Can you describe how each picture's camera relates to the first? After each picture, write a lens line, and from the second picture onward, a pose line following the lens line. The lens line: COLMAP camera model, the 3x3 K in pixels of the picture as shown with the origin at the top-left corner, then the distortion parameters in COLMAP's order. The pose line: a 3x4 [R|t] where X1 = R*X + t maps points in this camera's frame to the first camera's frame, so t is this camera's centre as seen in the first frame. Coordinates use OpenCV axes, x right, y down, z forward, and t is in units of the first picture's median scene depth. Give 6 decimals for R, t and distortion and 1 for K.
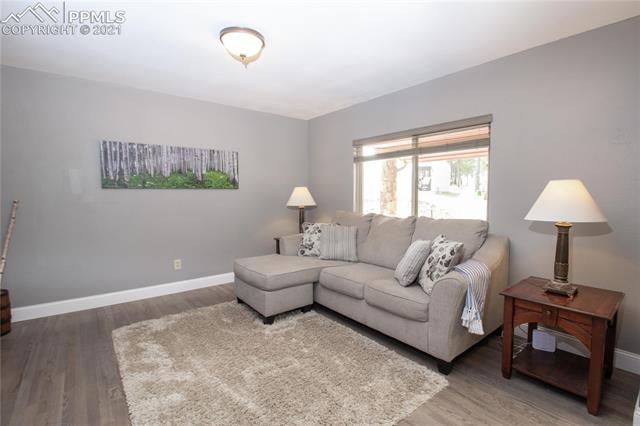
lens RADIAL K [[299.5, 0, 320.0], [0, 299.5, 213.0], [0, 0, 1]] dist [-0.000603, -0.000345]
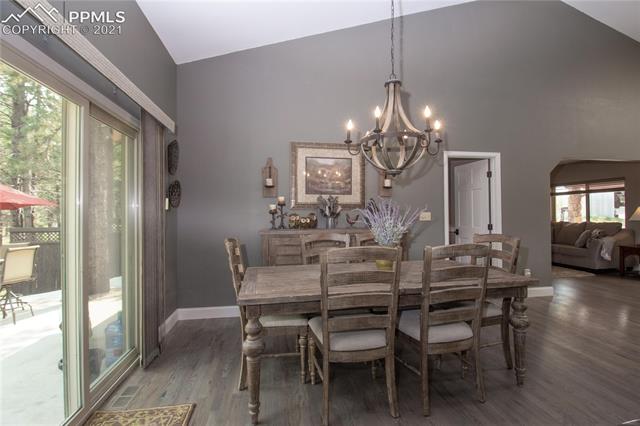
lens RADIAL K [[299.5, 0, 320.0], [0, 299.5, 213.0], [0, 0, 1]] dist [-0.000603, -0.000345]
pose [[0.868505, -0.000554, -0.495680, -0.249451], [-0.032287, 0.997813, -0.057686, 0.115583], [0.494628, 0.066105, 0.866587, -1.582707]]
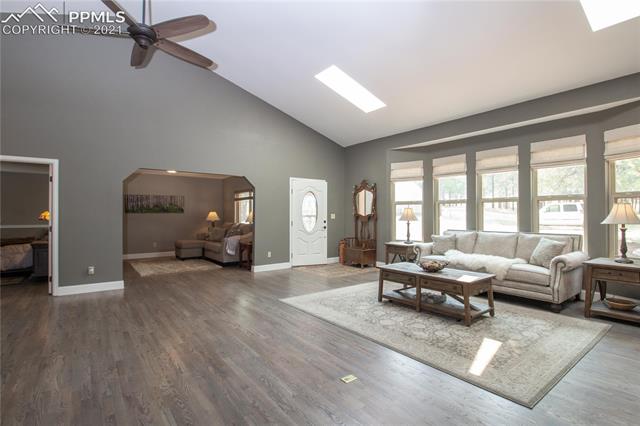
lens RADIAL K [[299.5, 0, 320.0], [0, 299.5, 213.0], [0, 0, 1]] dist [-0.000603, -0.000345]
pose [[0.999458, -0.002881, -0.032780, 0.938219], [0.000624, 0.997641, -0.068643, 0.087903], [0.032900, 0.068586, 0.997103, -1.379518]]
